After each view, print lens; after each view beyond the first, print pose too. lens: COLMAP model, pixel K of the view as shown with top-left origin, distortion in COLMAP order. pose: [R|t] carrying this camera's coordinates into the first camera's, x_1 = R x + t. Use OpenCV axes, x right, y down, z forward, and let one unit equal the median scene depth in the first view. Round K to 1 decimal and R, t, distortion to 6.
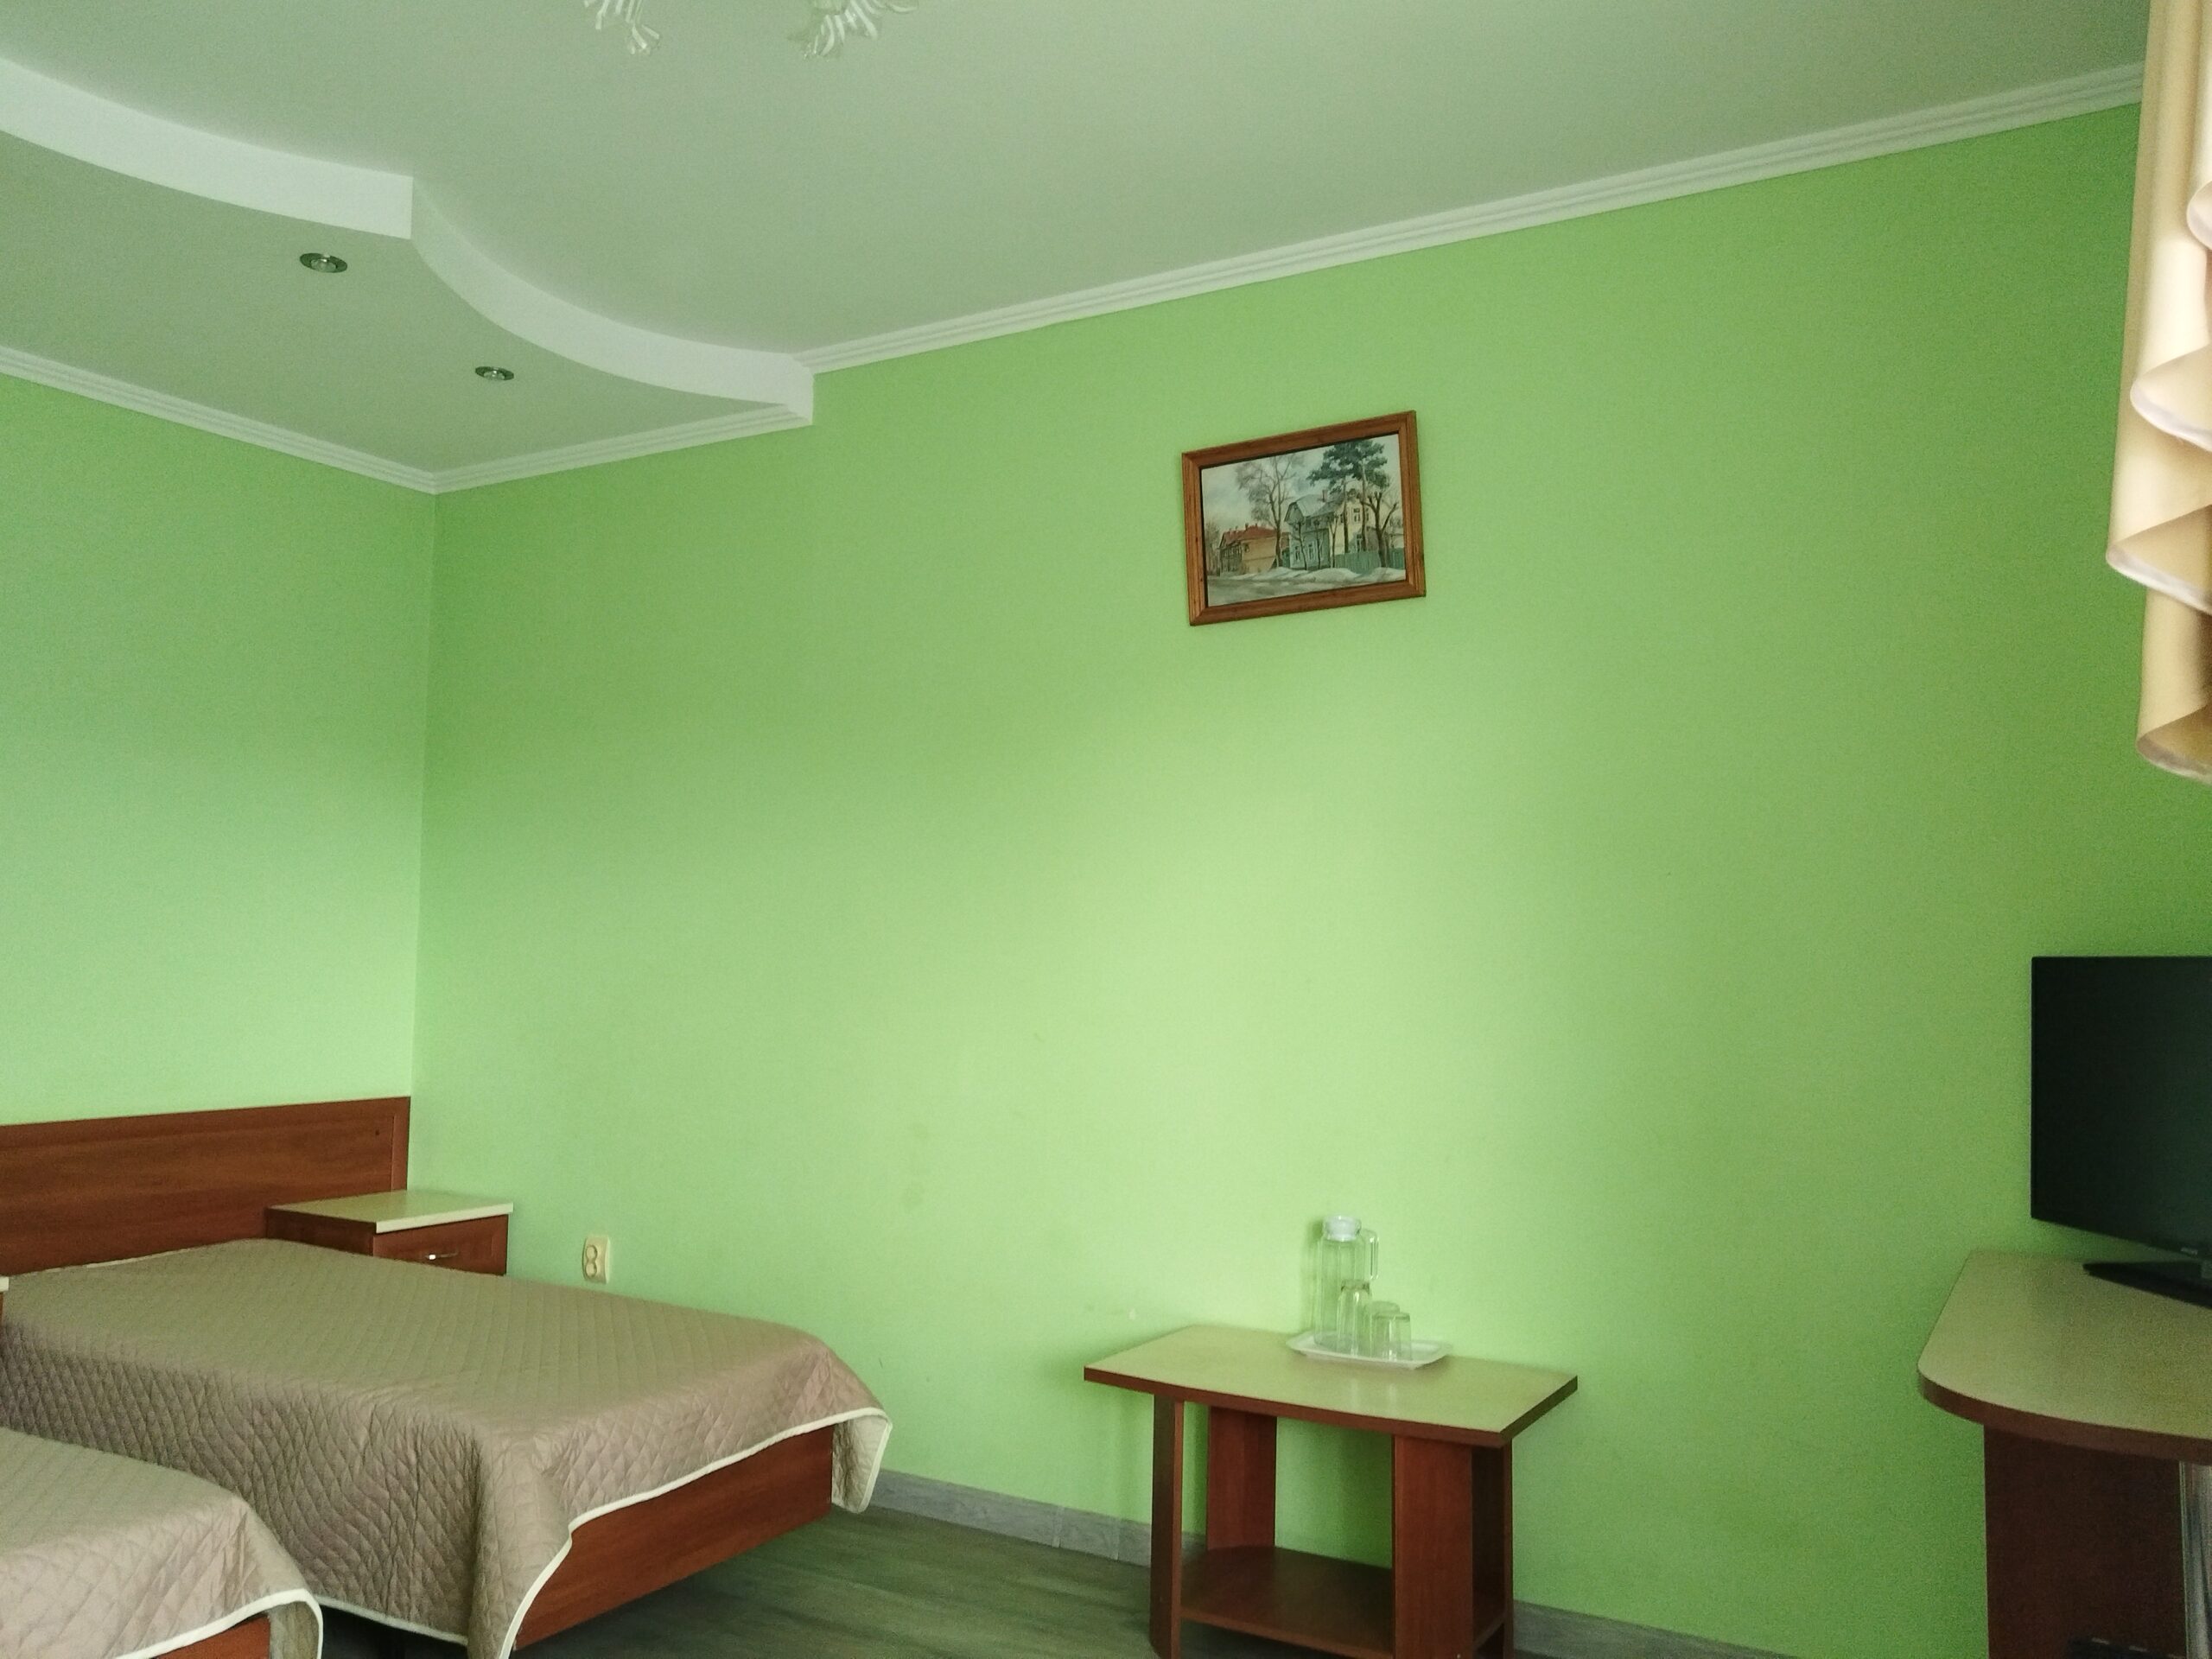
lens RADIAL K [[1711.1, 0, 1110.3], [0, 1711.1, 827.7], [0, 0, 1]] dist [0.011651, -0.006108]
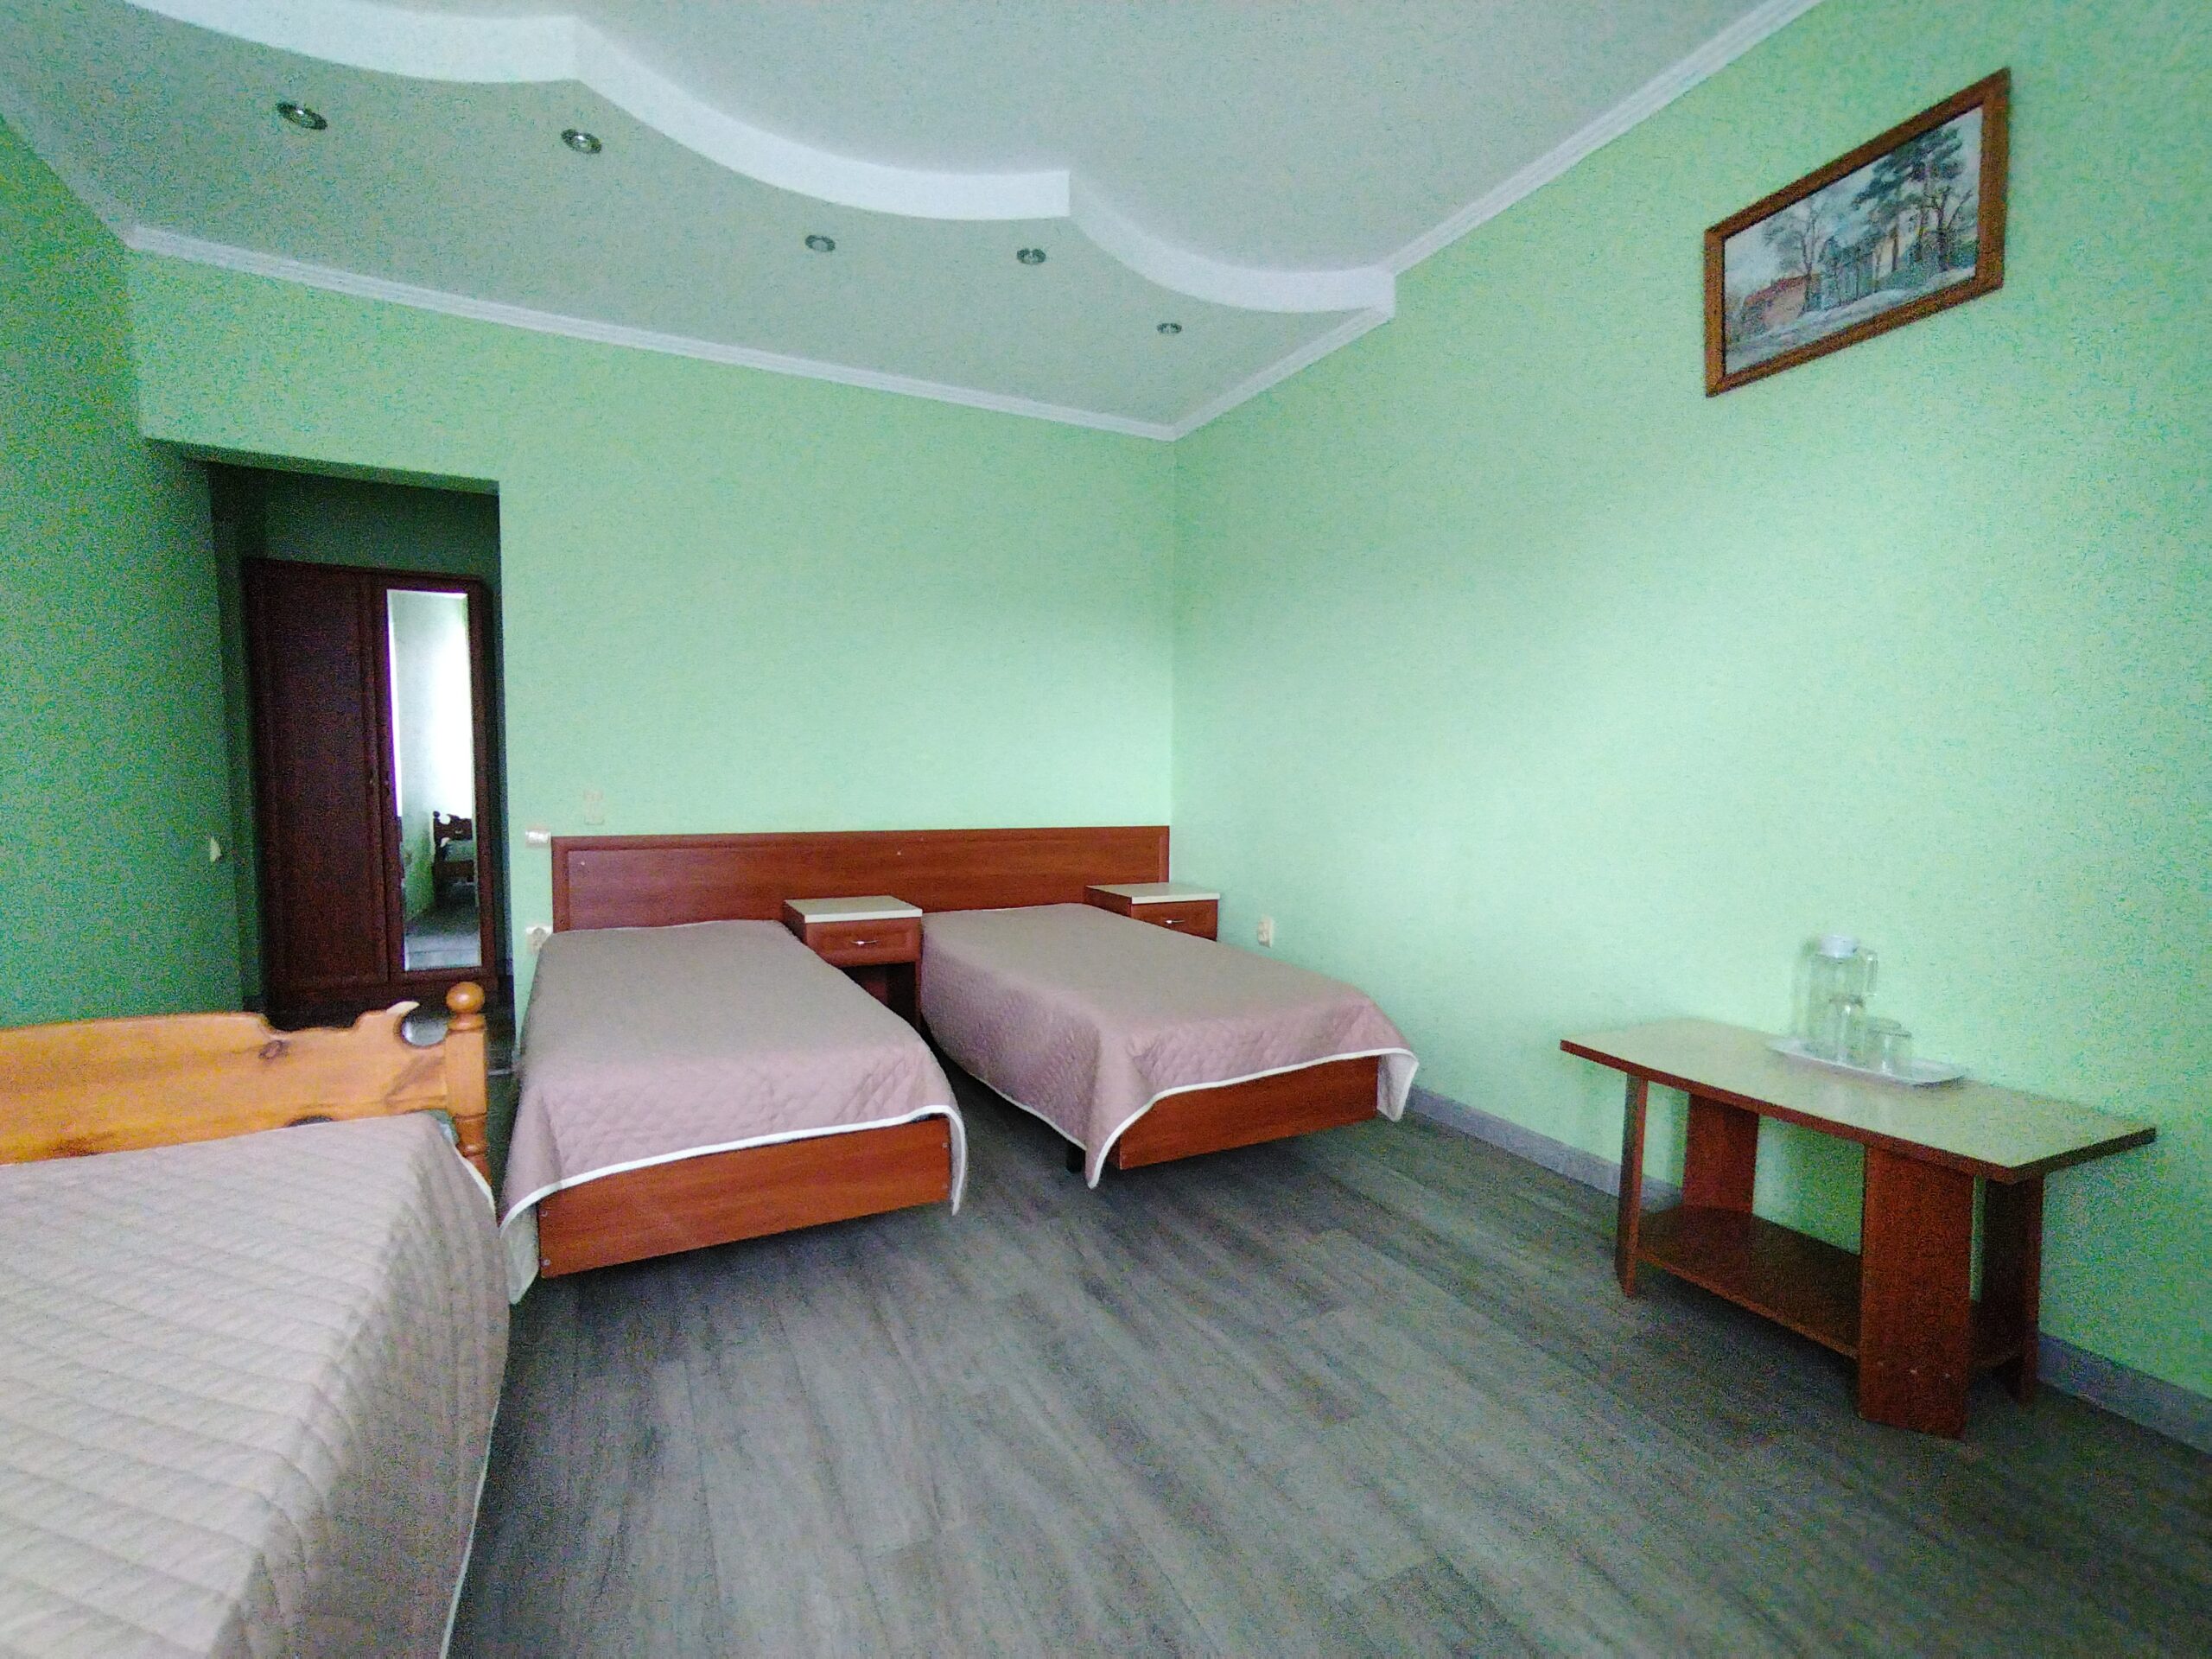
lens RADIAL K [[992.9, 0, 1107.7], [0, 992.9, 845.1], [0, 0, 1]] dist [-0.054752, 0.045828]
pose [[0.840991, 0.032665, -0.540062, 0.075253], [0.042152, 0.991186, 0.125591, 0.074534], [0.539404, -0.128385, 0.832202, 0.253844]]
